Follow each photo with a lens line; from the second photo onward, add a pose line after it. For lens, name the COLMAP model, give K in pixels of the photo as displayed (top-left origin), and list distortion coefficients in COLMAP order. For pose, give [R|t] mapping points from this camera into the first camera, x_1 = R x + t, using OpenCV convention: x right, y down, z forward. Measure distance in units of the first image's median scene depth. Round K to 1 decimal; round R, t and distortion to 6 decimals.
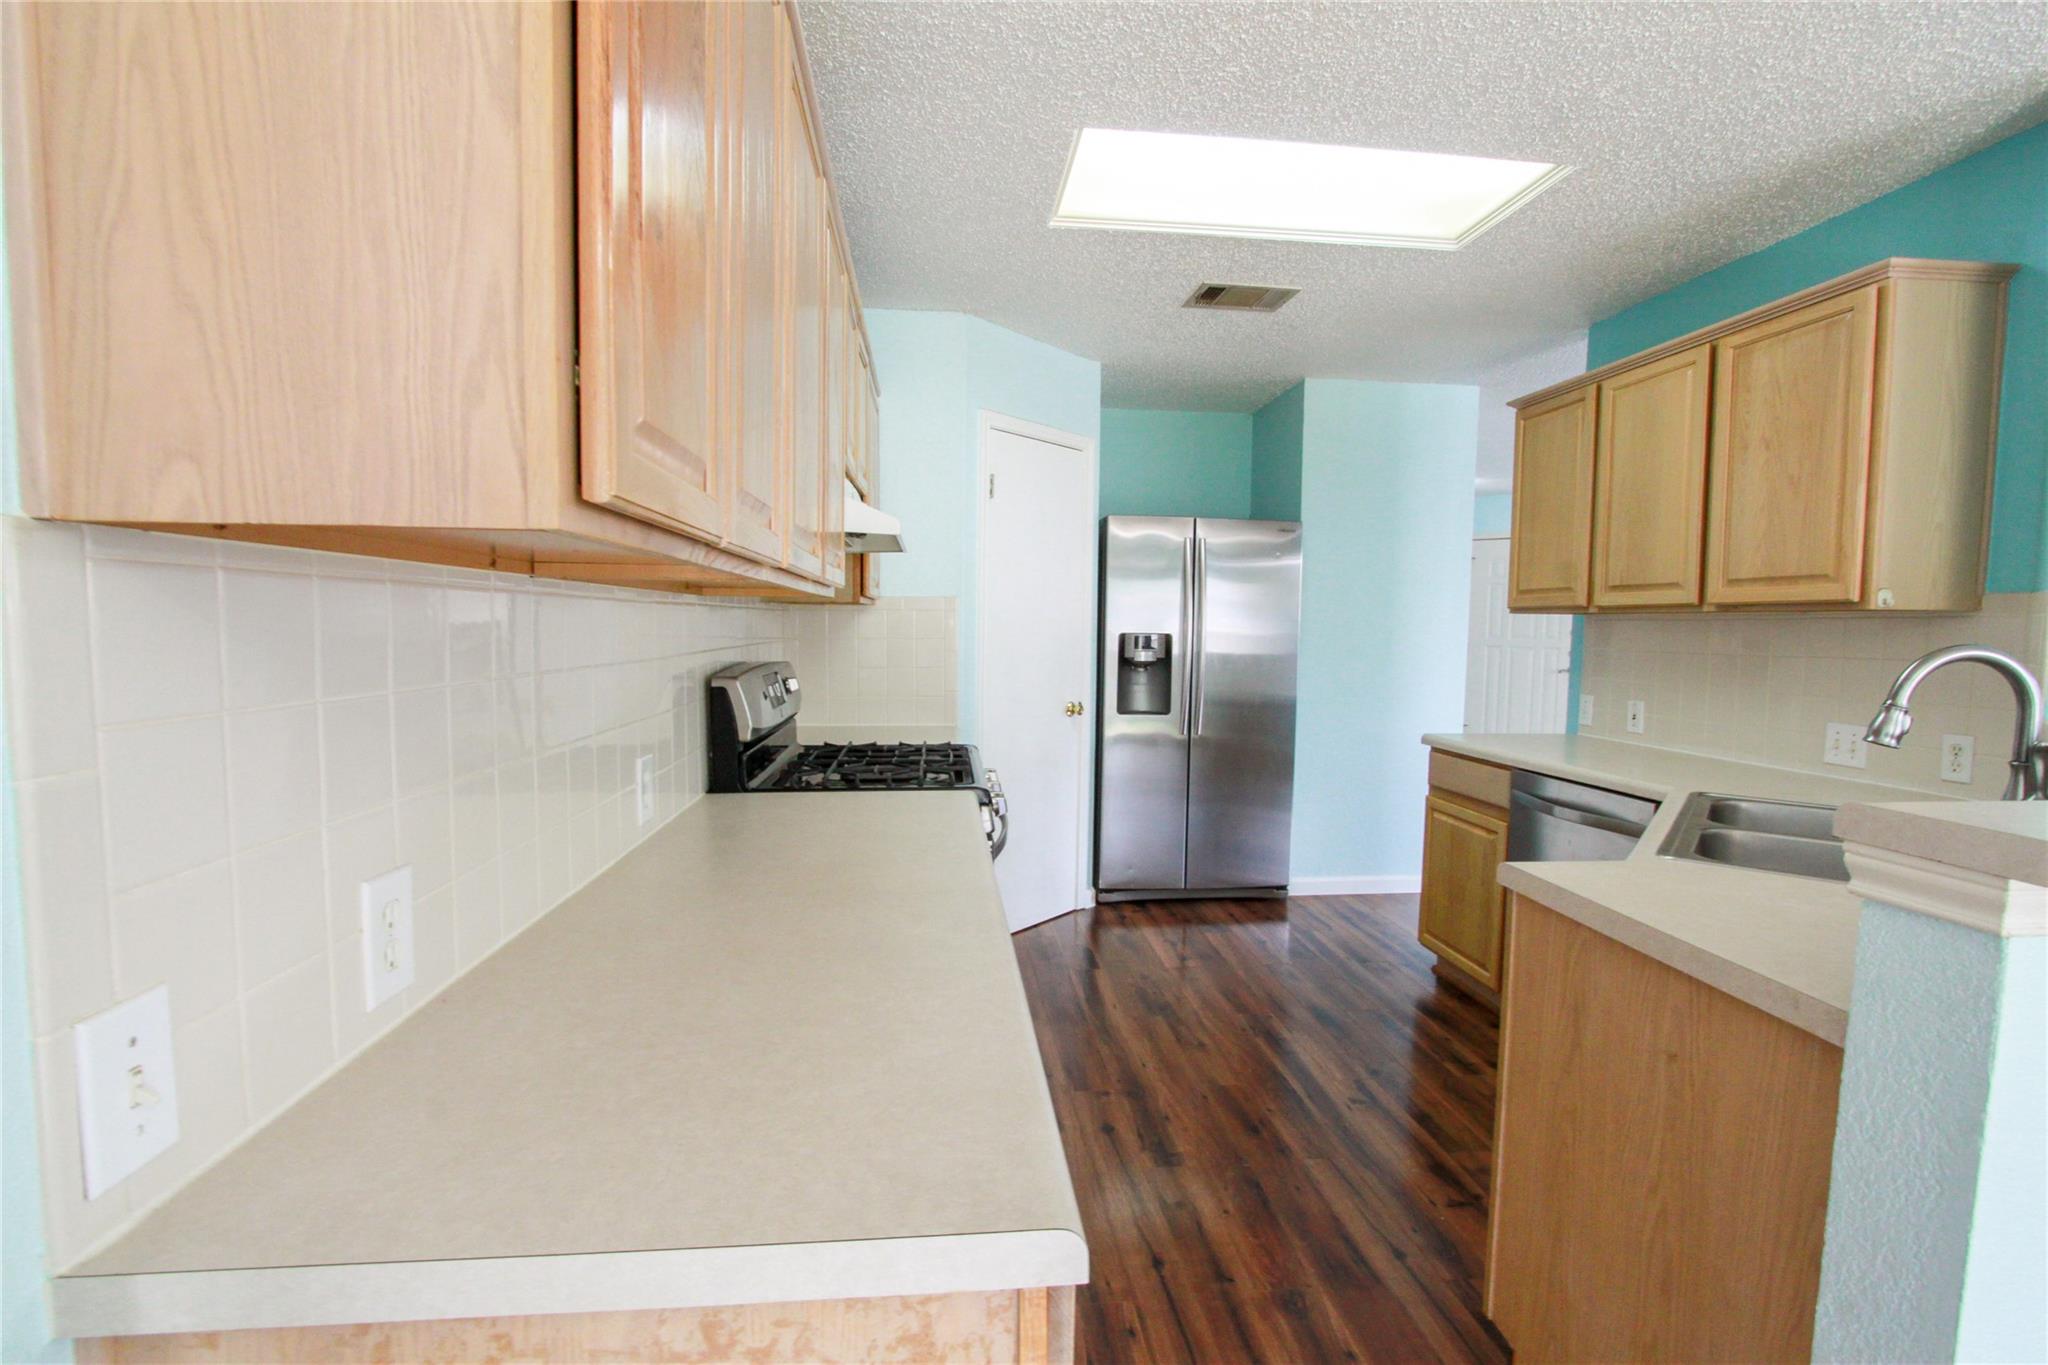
lens RADIAL K [[940.4, 0, 1019.6], [0, 940.4, 691.0], [0, 0, 1]] dist [-0.023442, 0.004382]
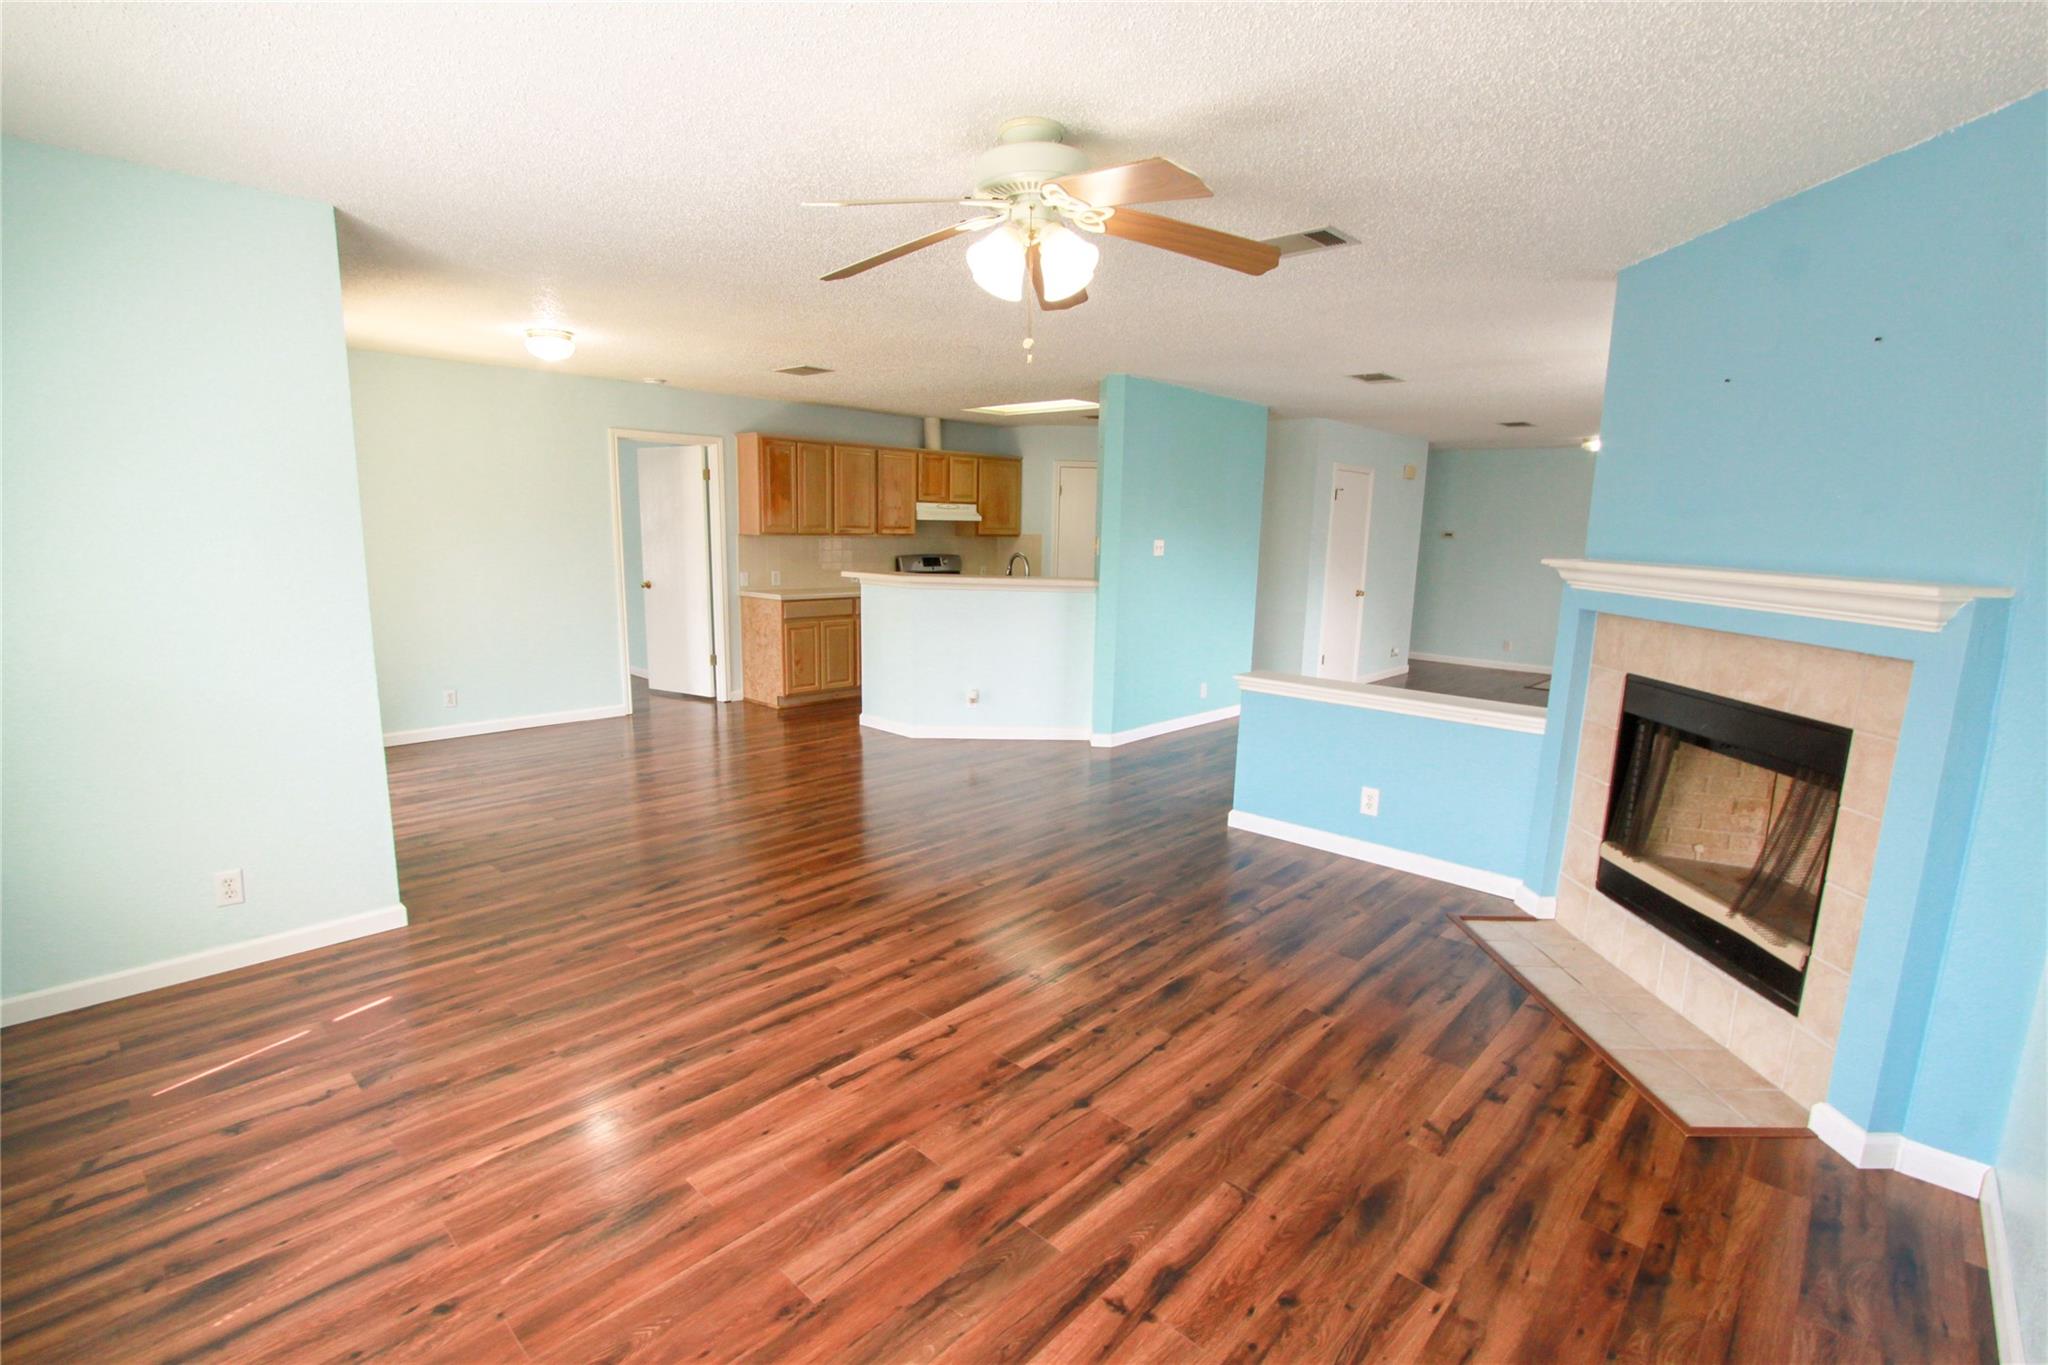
lens RADIAL K [[940.4, 0, 1019.6], [0, 940.4, 691.0], [0, 0, 1]] dist [-0.023442, 0.004382]
pose [[0.660451, 0.133101, -0.738978, 2.661052], [-0.070198, 0.990798, 0.115720, 0.047925], [0.747580, -0.024553, 0.663717, -1.126299]]
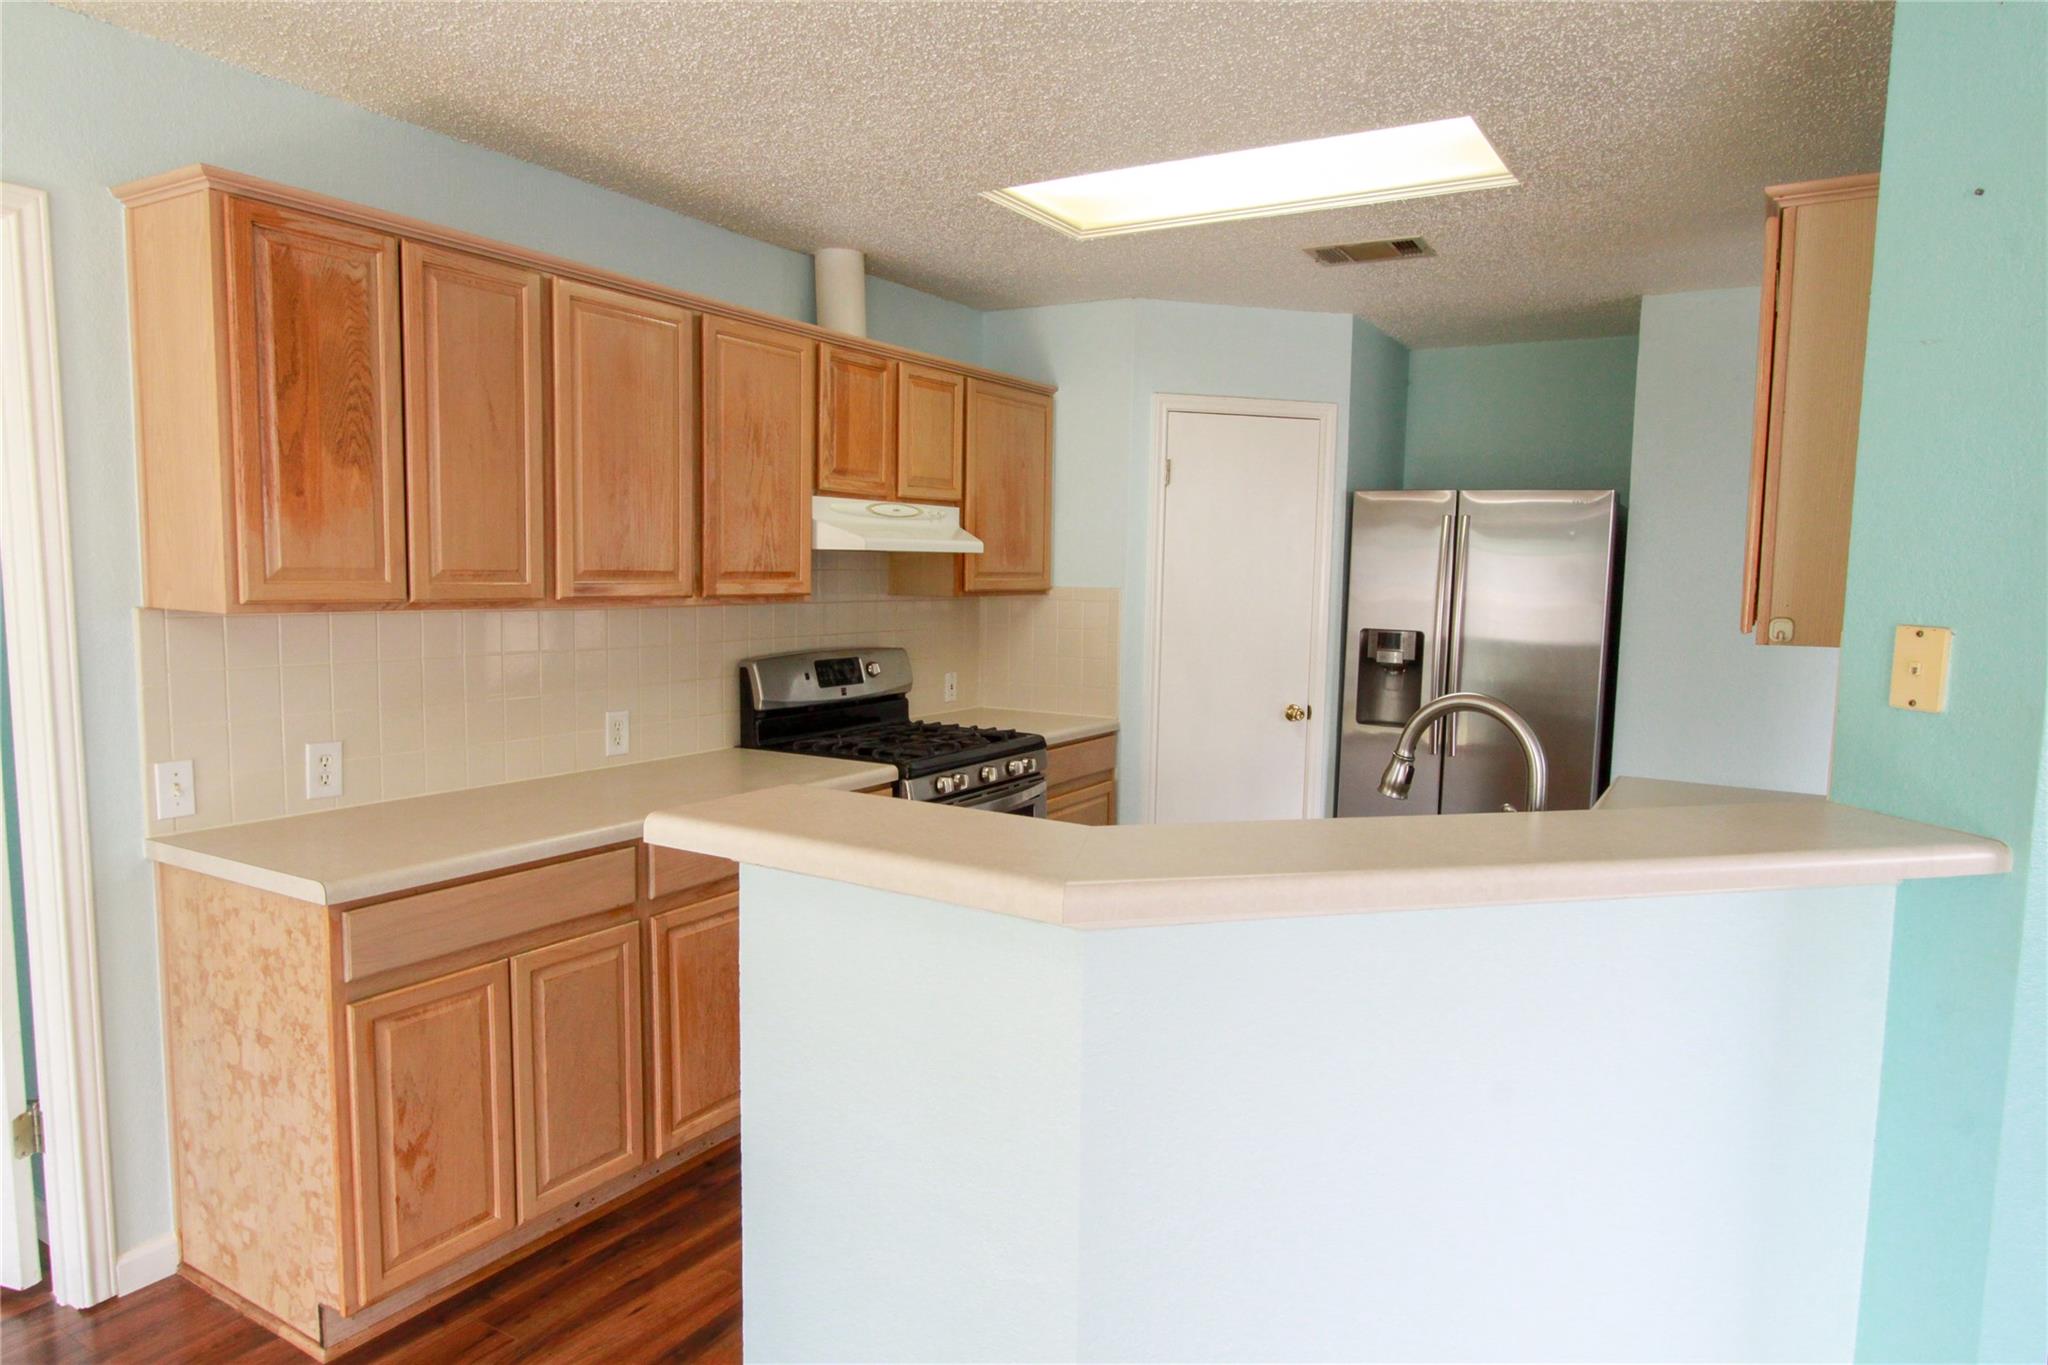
lens RADIAL K [[1255.6, 0, 1026.8], [0, 1255.6, 692.4], [0, 0, 1]] dist [-0.007946, -0.000627]
pose [[0.805747, 0.063817, -0.588811, 0.893150], [-0.053784, 0.997954, 0.034561, -0.044540], [0.589812, 0.003821, 0.807531, -0.164388]]
